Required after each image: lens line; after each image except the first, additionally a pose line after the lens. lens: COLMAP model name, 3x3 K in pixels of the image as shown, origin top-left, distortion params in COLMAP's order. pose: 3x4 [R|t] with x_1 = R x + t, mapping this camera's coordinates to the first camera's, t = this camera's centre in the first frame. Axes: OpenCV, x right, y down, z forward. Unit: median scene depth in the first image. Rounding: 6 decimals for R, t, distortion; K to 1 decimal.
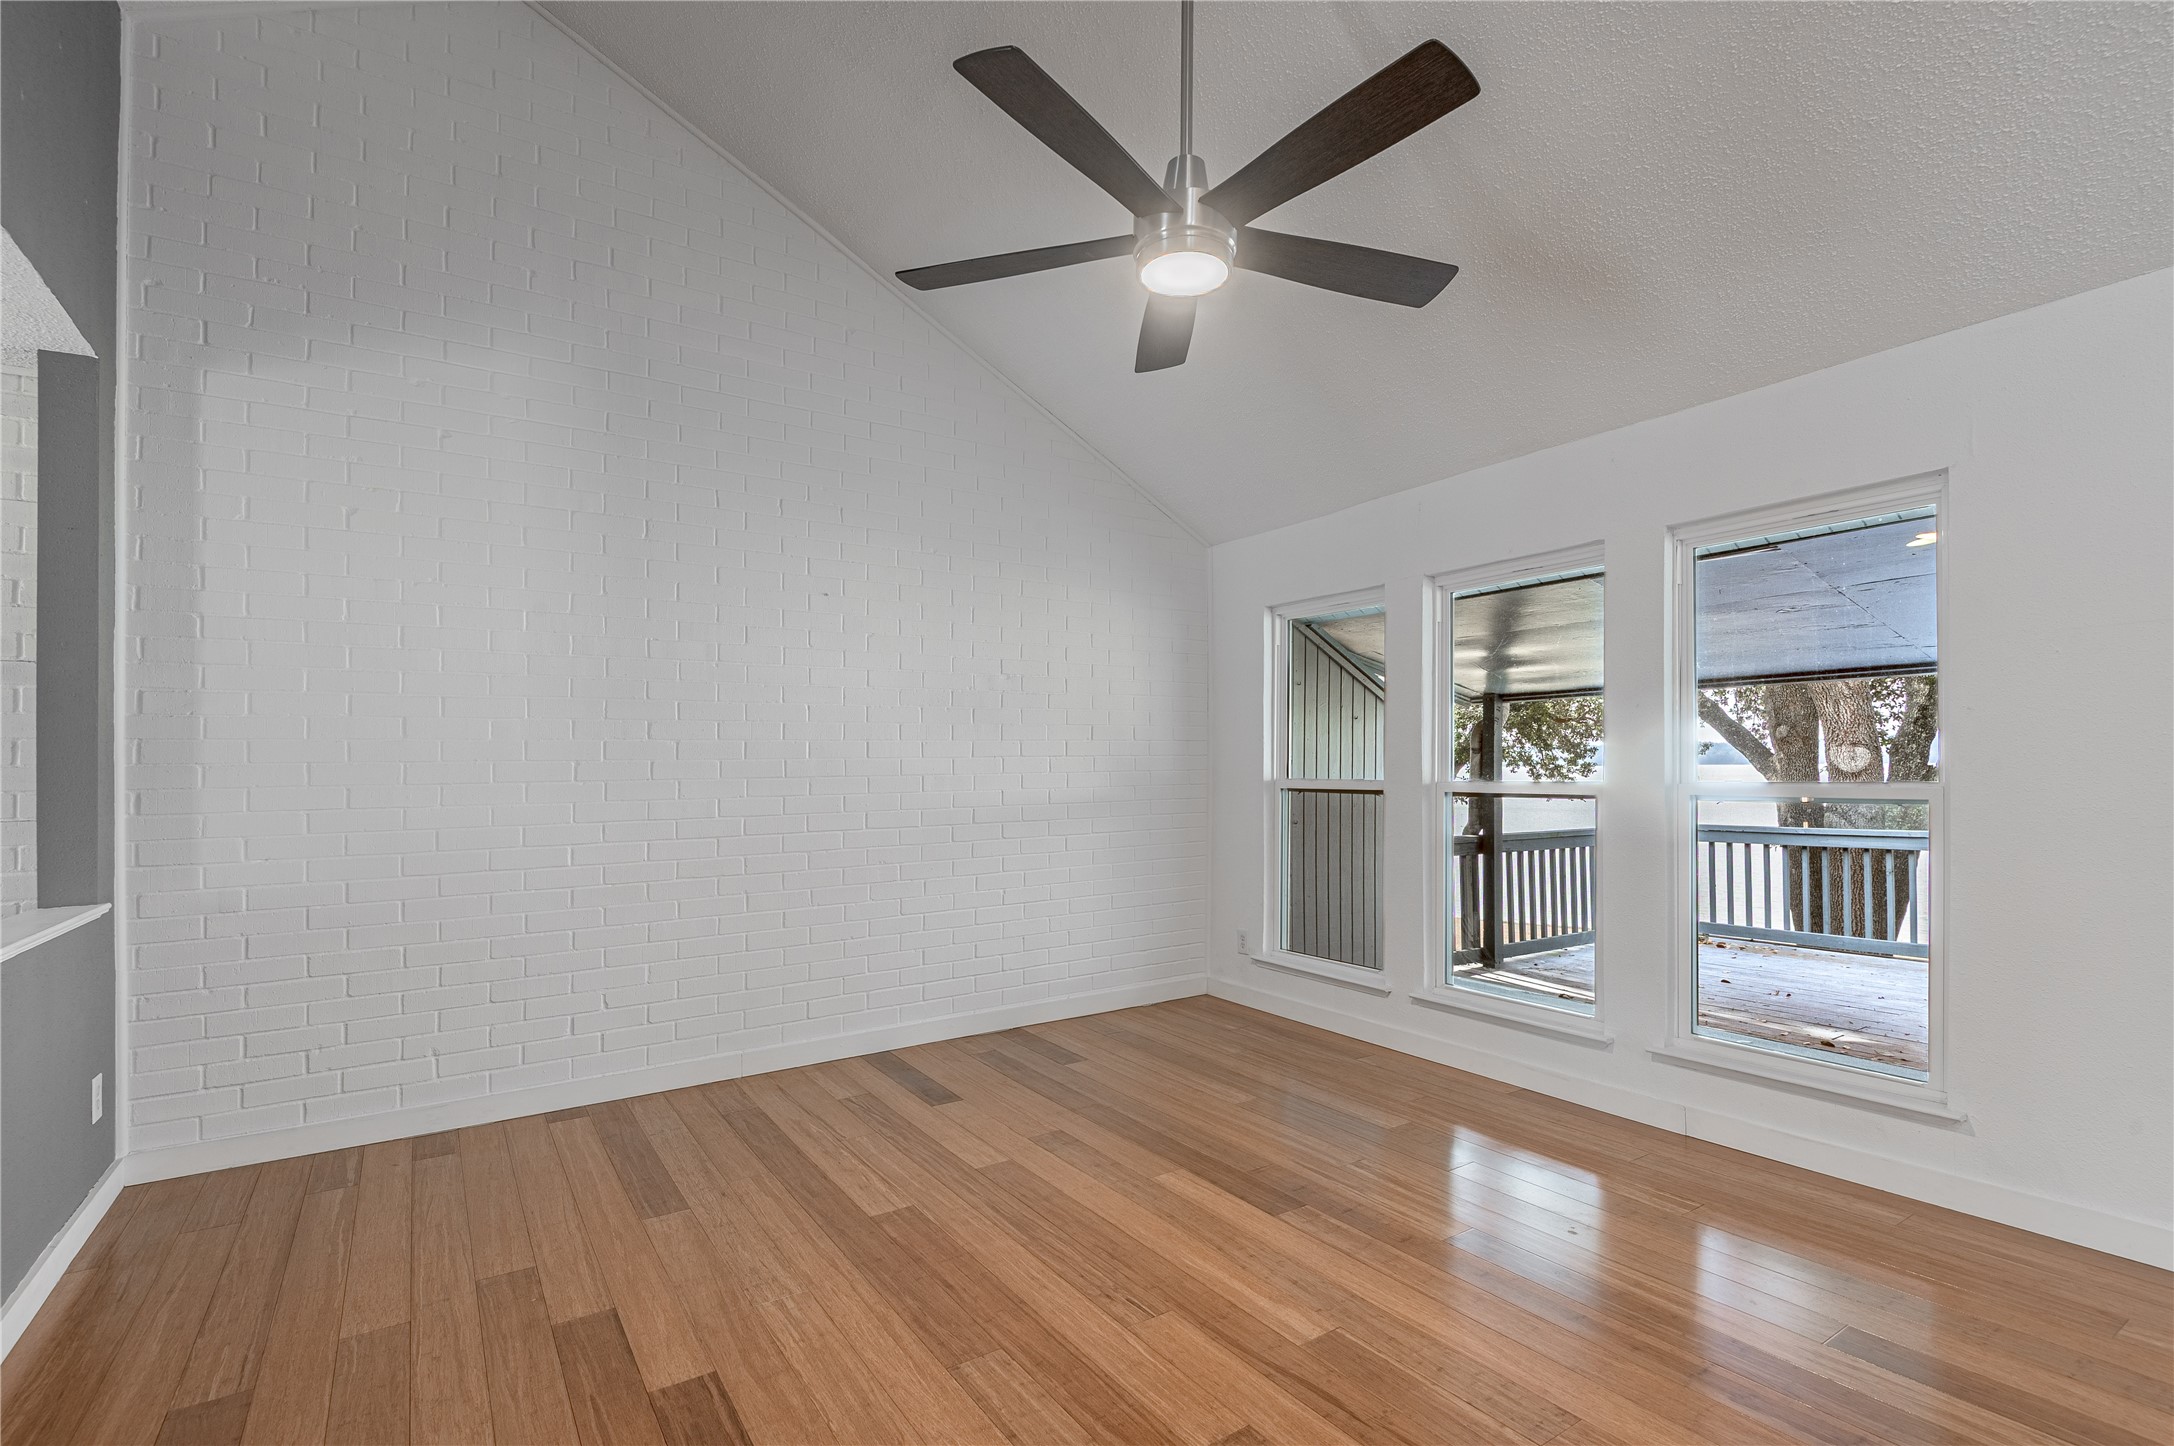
lens RADIAL K [[989.6, 0, 1106.7], [0, 989.6, 752.1], [0, 0, 1]] dist [0.015863, -0.001249]
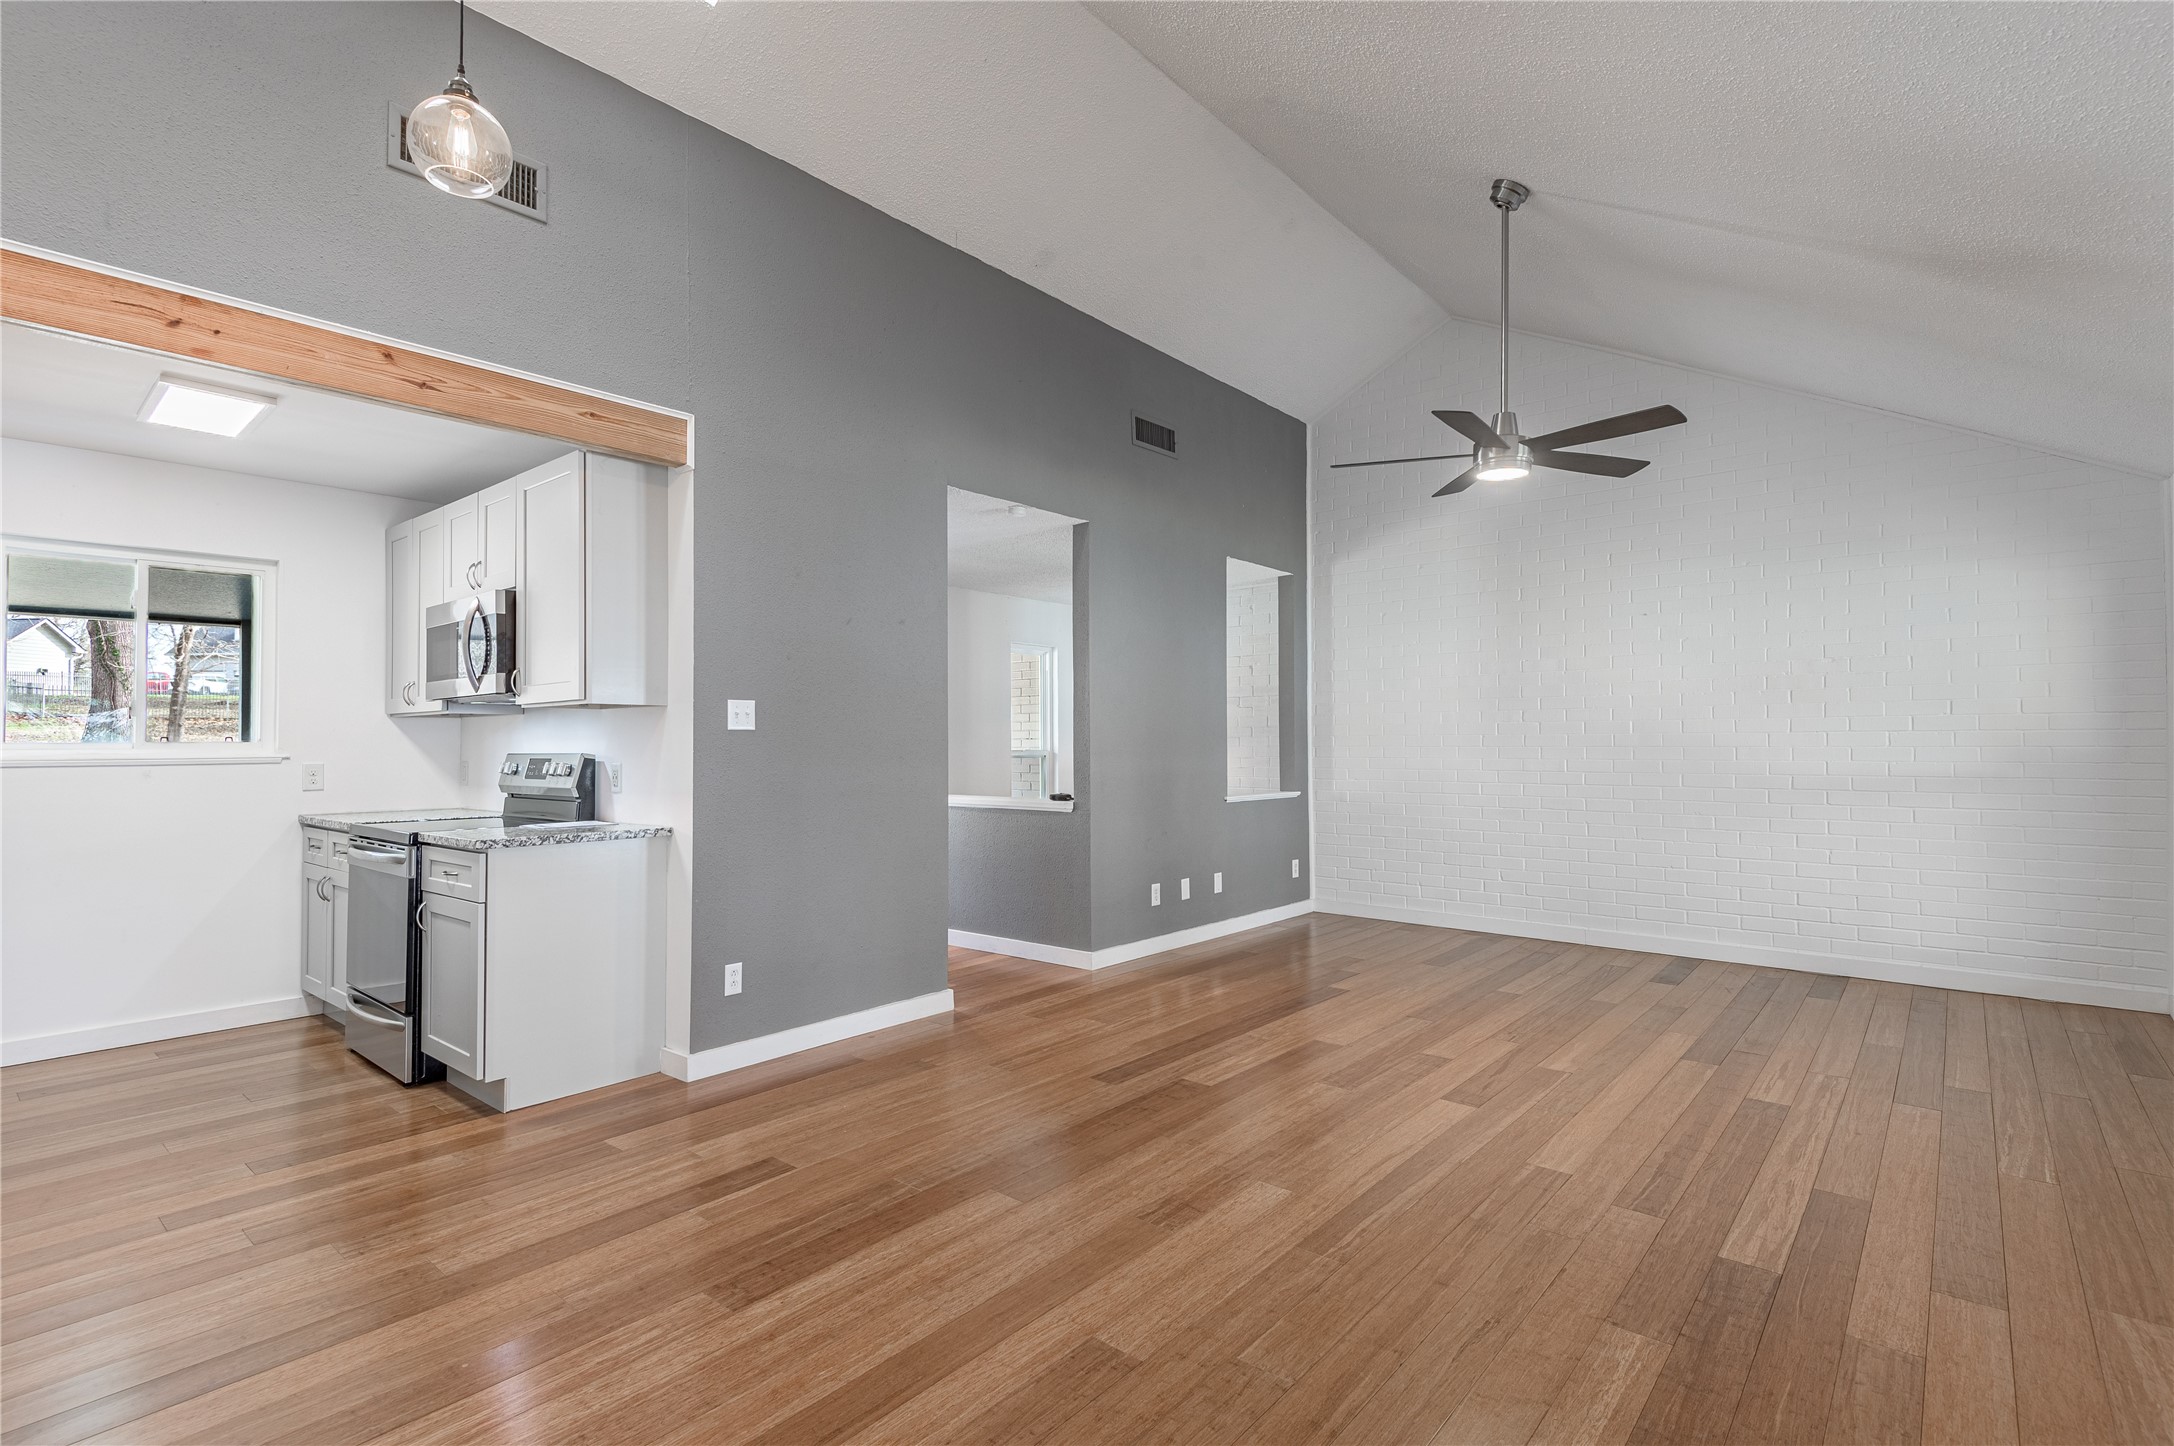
lens RADIAL K [[989.6, 0, 1086.6], [0, 989.6, 724.9], [0, 0, 1]] dist [0.015863, -0.001249]
pose [[0.283697, -0.006918, -0.958889, 1.126841], [0.010817, 0.999933, -0.004013, -0.011225], [0.958853, -0.009234, 0.283753, -0.185090]]
